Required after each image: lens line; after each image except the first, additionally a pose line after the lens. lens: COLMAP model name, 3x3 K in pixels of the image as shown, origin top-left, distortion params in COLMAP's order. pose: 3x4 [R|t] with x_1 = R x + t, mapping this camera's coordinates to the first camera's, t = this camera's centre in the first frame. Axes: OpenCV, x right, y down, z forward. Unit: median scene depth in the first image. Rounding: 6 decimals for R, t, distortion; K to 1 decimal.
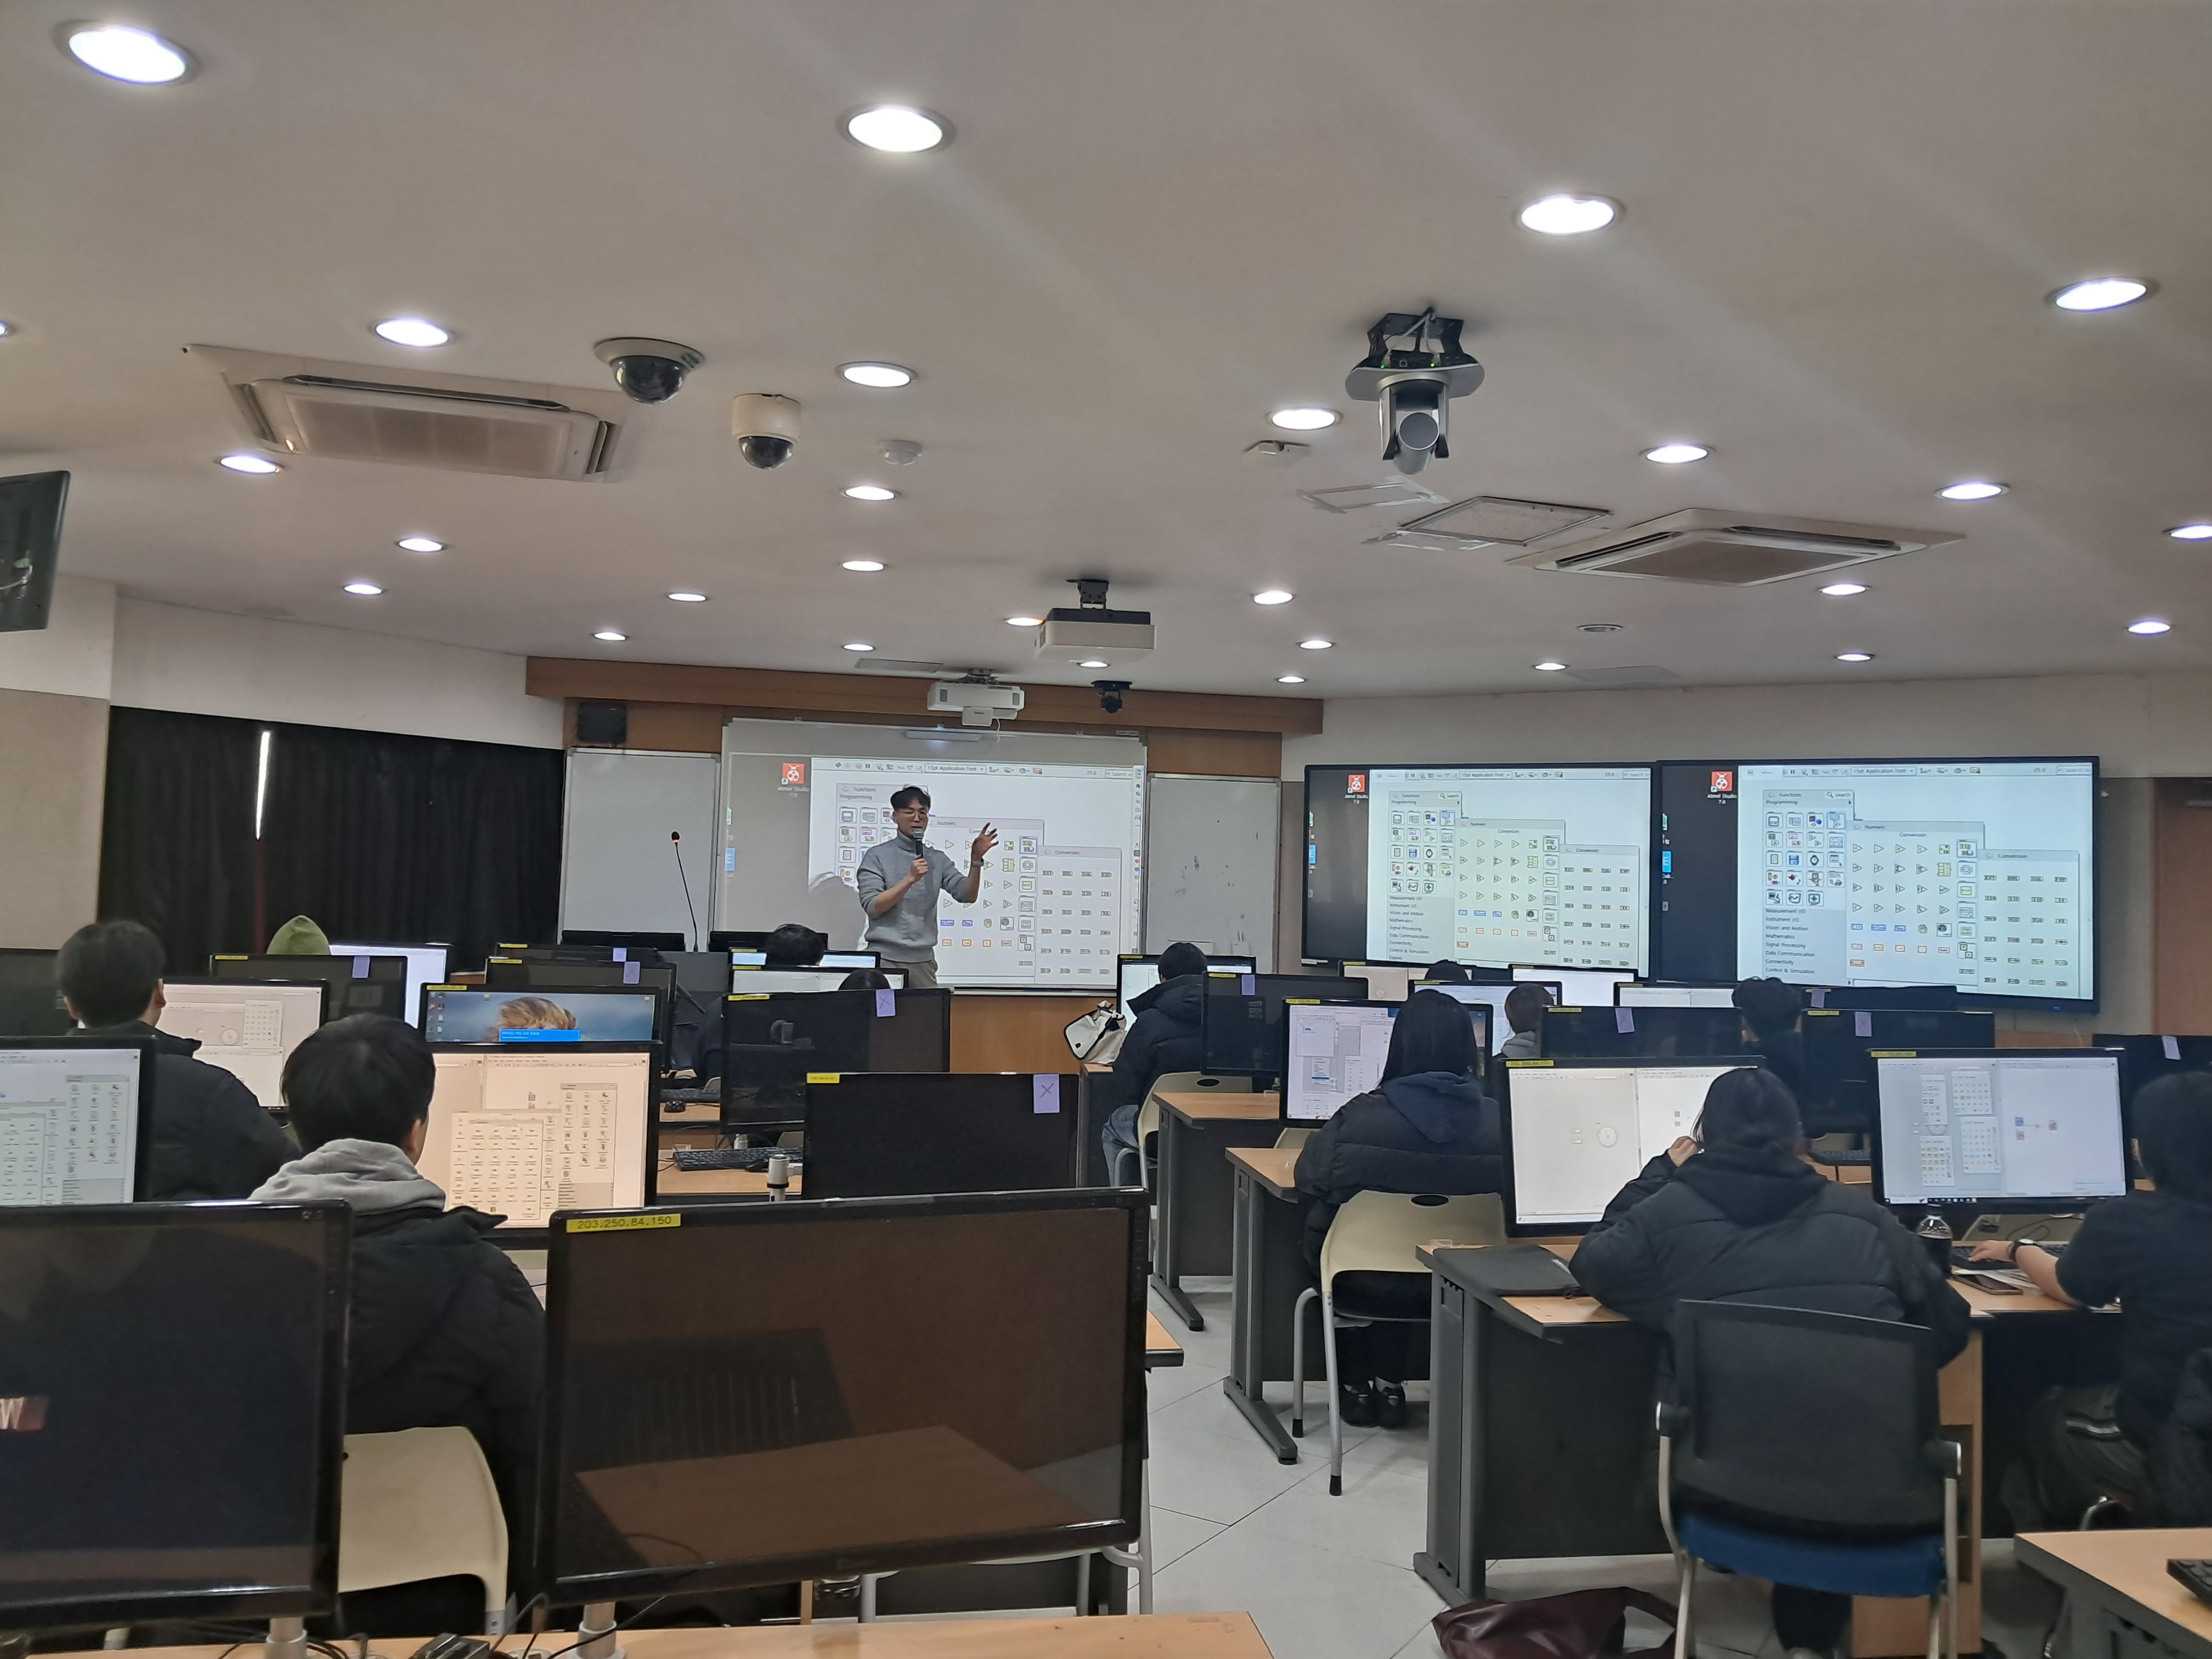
lens RADIAL K [[1746.0, 0, 1078.4], [0, 1746.0, 827.2], [0, 0, 1]] dist [0.108451, -0.214554]
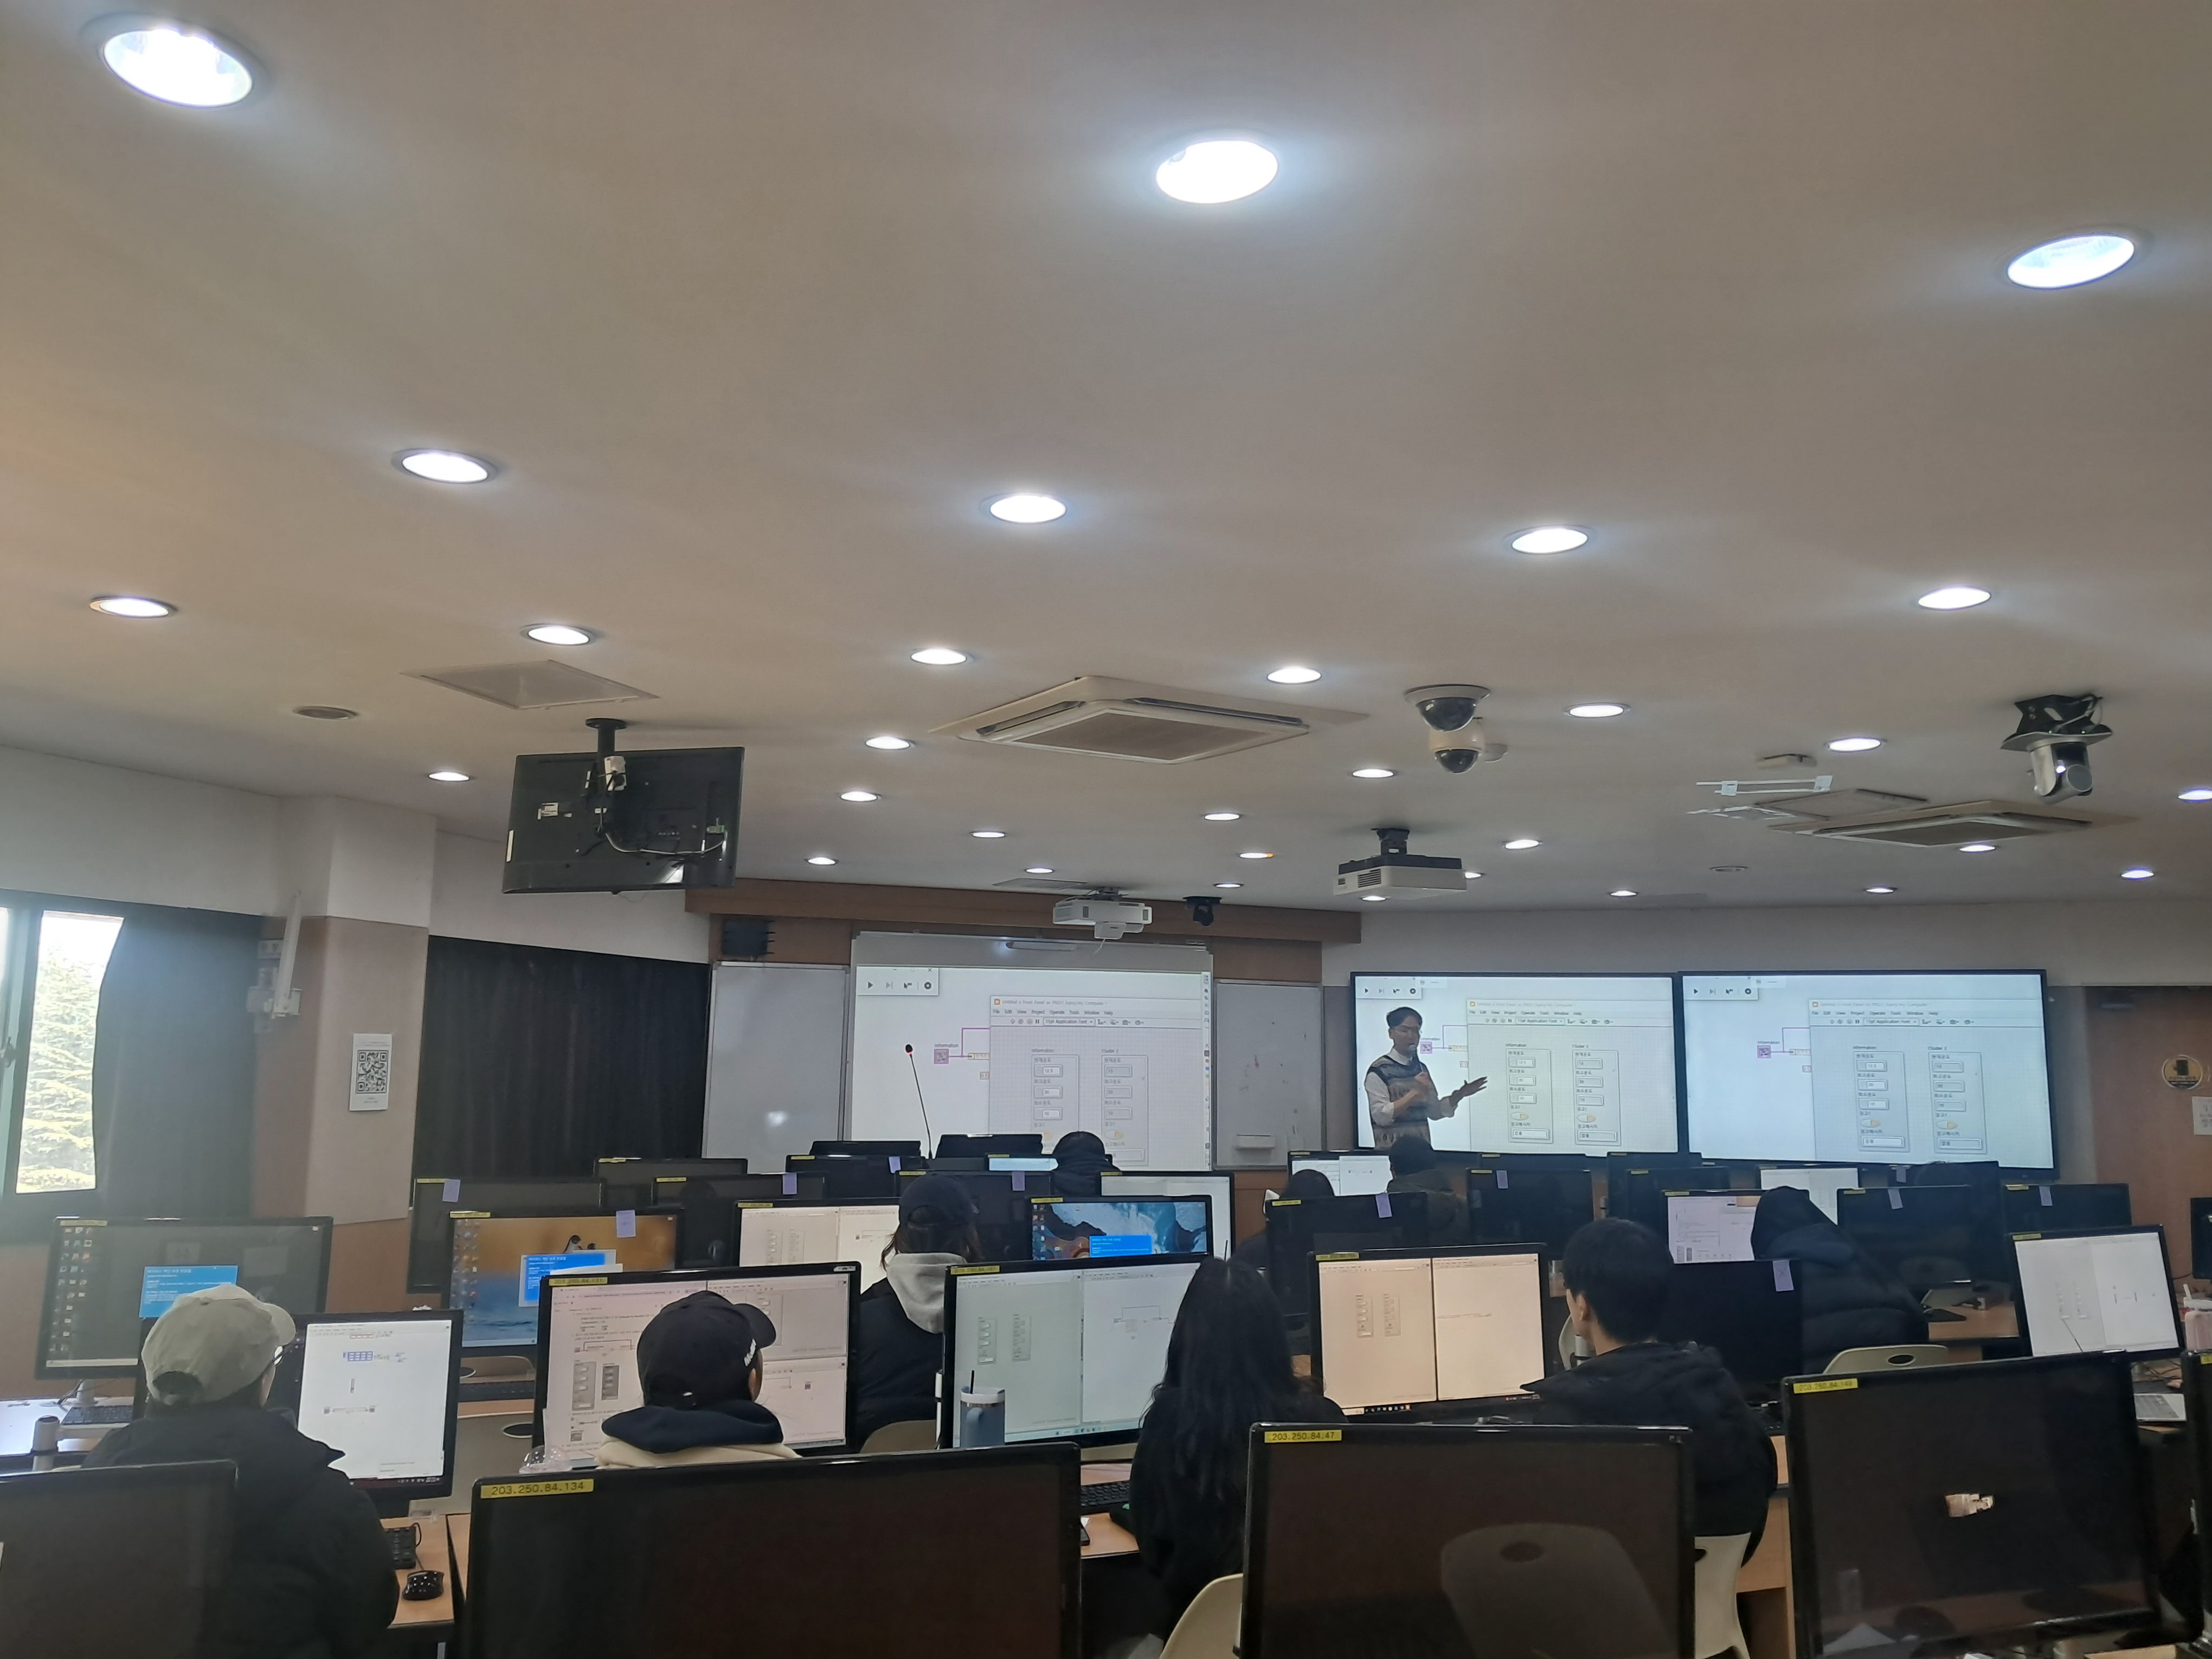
lens RADIAL K [[1801.8, 0, 1067.7], [0, 1801.8, 825.7], [0, 0, 1]] dist [0.097914, -0.003087]
pose [[0.971757, 0.012003, 0.235677, -0.413178], [0.011312, 0.995188, -0.097328, -0.023000], [-0.235711, 0.097245, 0.966946, -0.104802]]
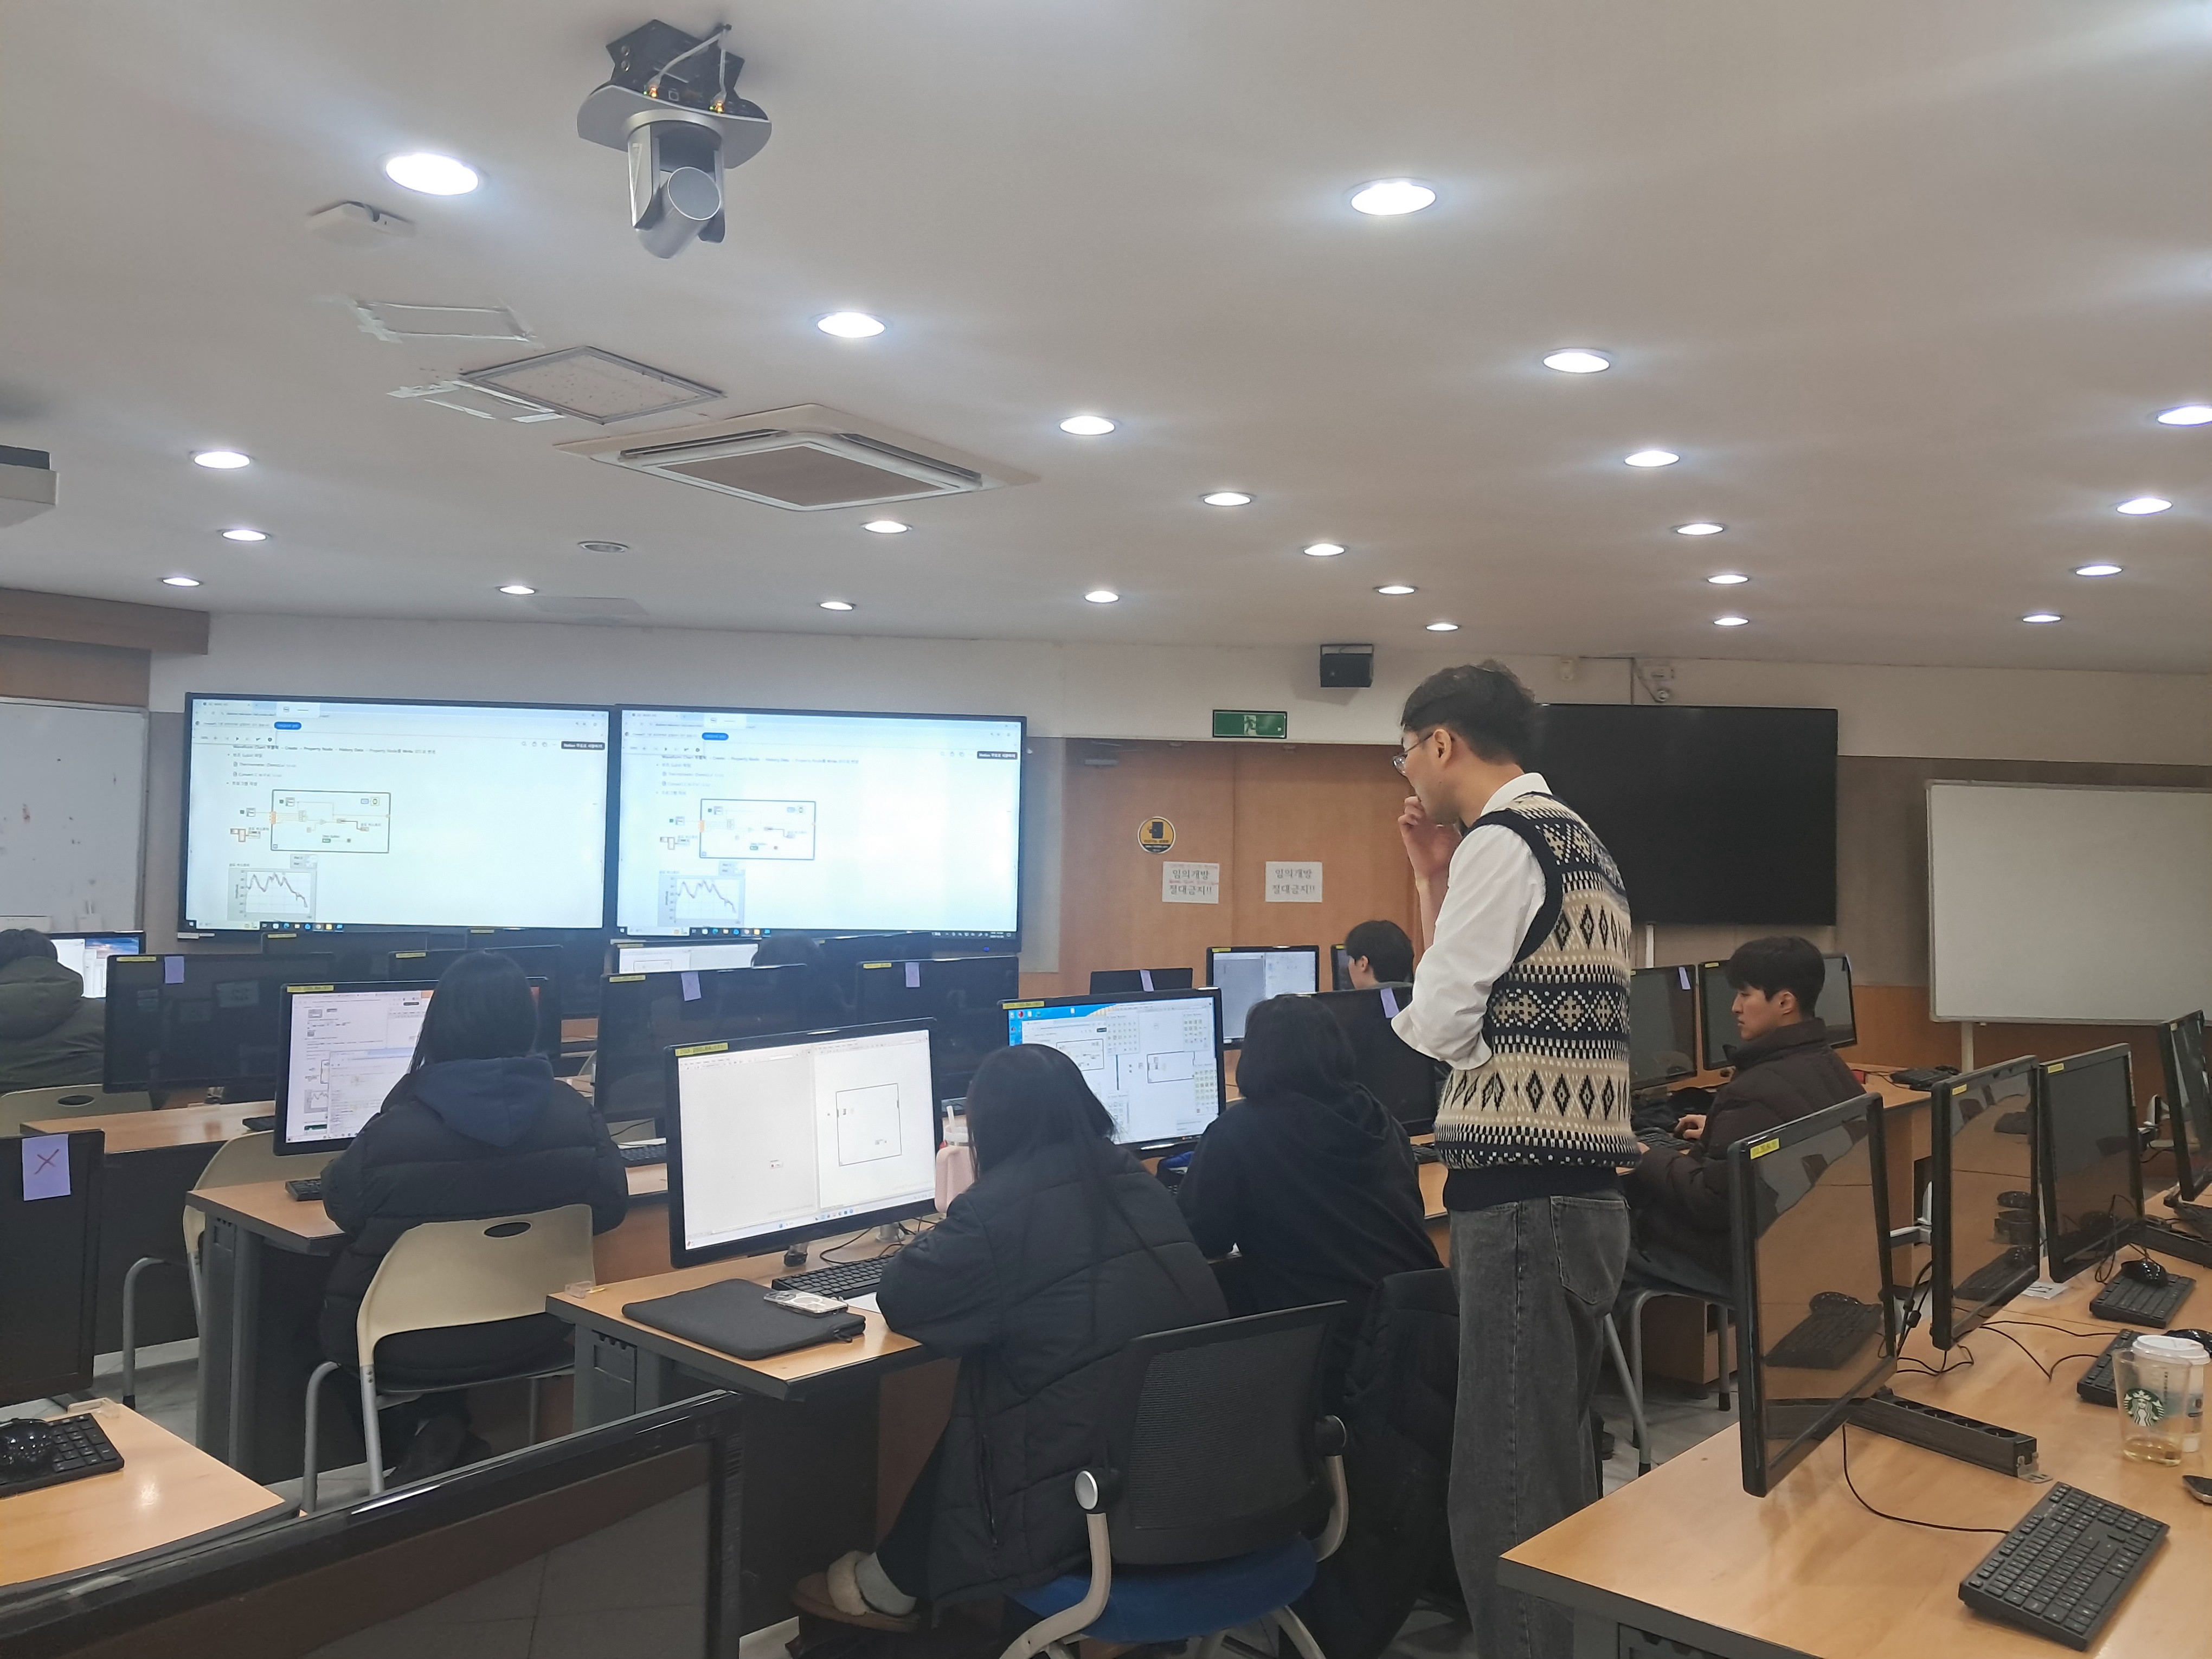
lens RADIAL K [[1746.0, 0, 1078.4], [0, 1746.0, 827.2], [0, 0, 1]] dist [0.108451, -0.214554]
pose [[0.790175, 0.000476, 0.612882, -0.056153], [-0.013953, 0.999754, 0.017214, 0.009148], [-0.612723, -0.022153, 0.789987, 0.140524]]
